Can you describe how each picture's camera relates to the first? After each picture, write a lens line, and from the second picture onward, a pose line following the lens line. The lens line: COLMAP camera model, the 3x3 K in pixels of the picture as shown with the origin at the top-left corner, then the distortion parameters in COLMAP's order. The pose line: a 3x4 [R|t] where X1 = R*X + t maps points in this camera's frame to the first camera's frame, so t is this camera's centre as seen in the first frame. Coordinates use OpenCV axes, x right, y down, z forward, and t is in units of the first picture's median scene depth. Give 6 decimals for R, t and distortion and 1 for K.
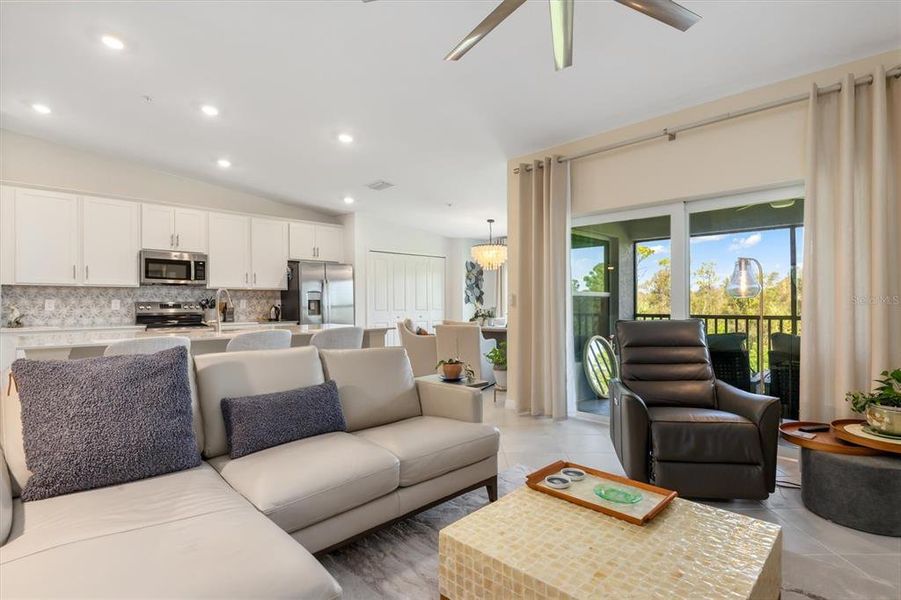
lens RADIAL K [[455.2, 0, 448.9], [0, 455.2, 301.2], [0, 0, 1]] dist [0.003109, -0.001278]
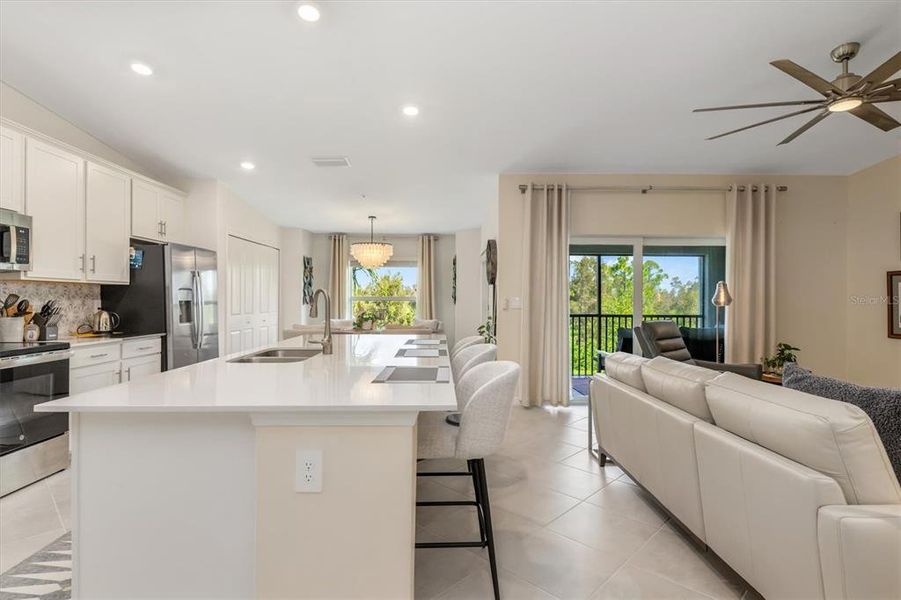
lens RADIAL K [[455.2, 0, 448.9], [0, 455.2, 301.2], [0, 0, 1]] dist [0.003109, -0.001278]
pose [[0.684919, 0.003596, 0.728610, -0.600930], [-0.009129, 0.999952, 0.003647, -0.009453], [-0.728562, -0.009150, 0.684919, 0.286639]]
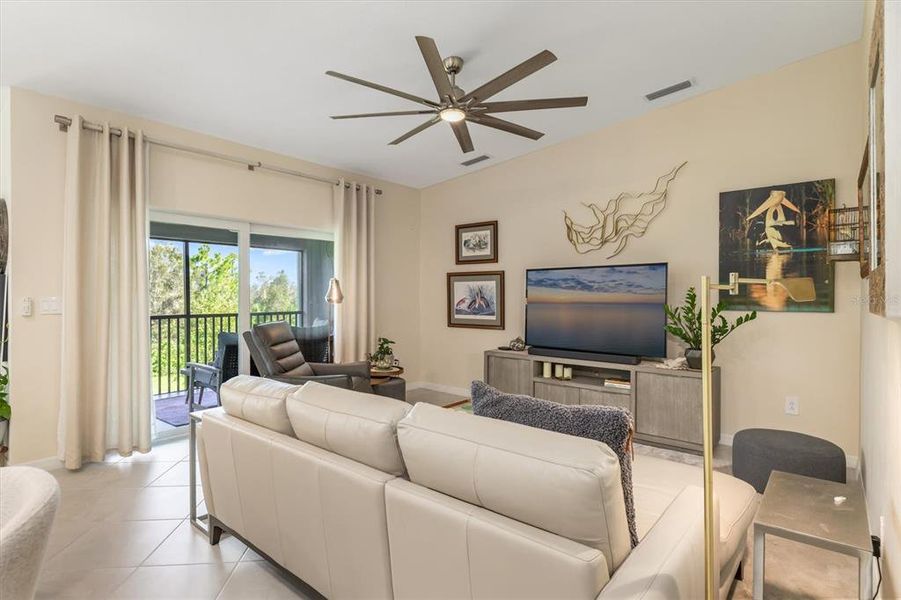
lens RADIAL K [[461.8, 0, 450.6], [0, 461.8, 297.1], [0, 0, 1]] dist [0.006179, -0.000207]
pose [[-0.099575, -0.002651, 0.995027, -0.473382], [-0.002586, 0.999994, 0.002406, -0.016458], [-0.995027, -0.002334, -0.099581, 0.372192]]
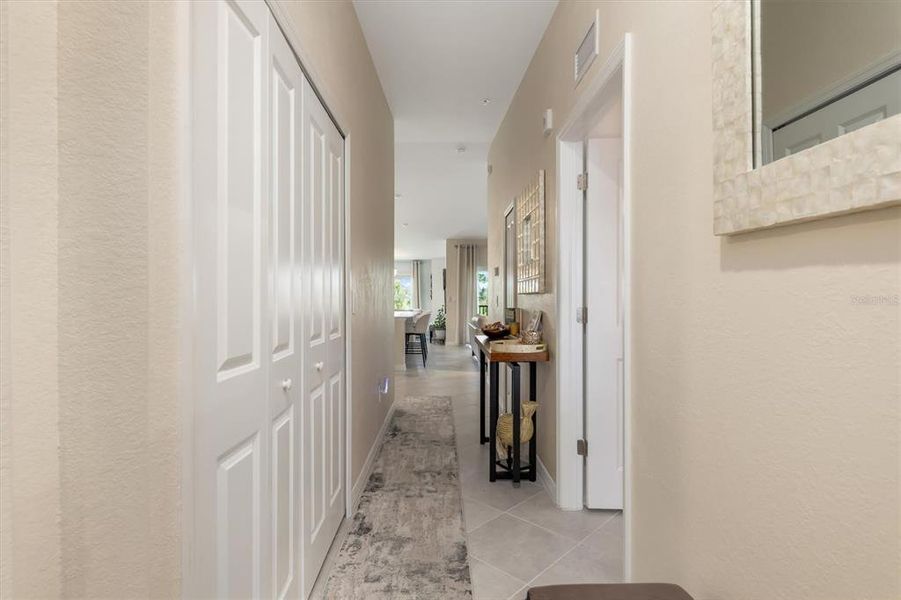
lens RADIAL K [[469.4, 0, 448.8], [0, 469.4, 321.6], [0, 0, 1]] dist [0.000148, -0.000692]
pose [[0.686055, -0.025598, 0.727099, -1.325057], [-0.009301, 0.998991, 0.043946, 0.006284], [-0.727490, -0.036912, 0.685124, -0.546288]]
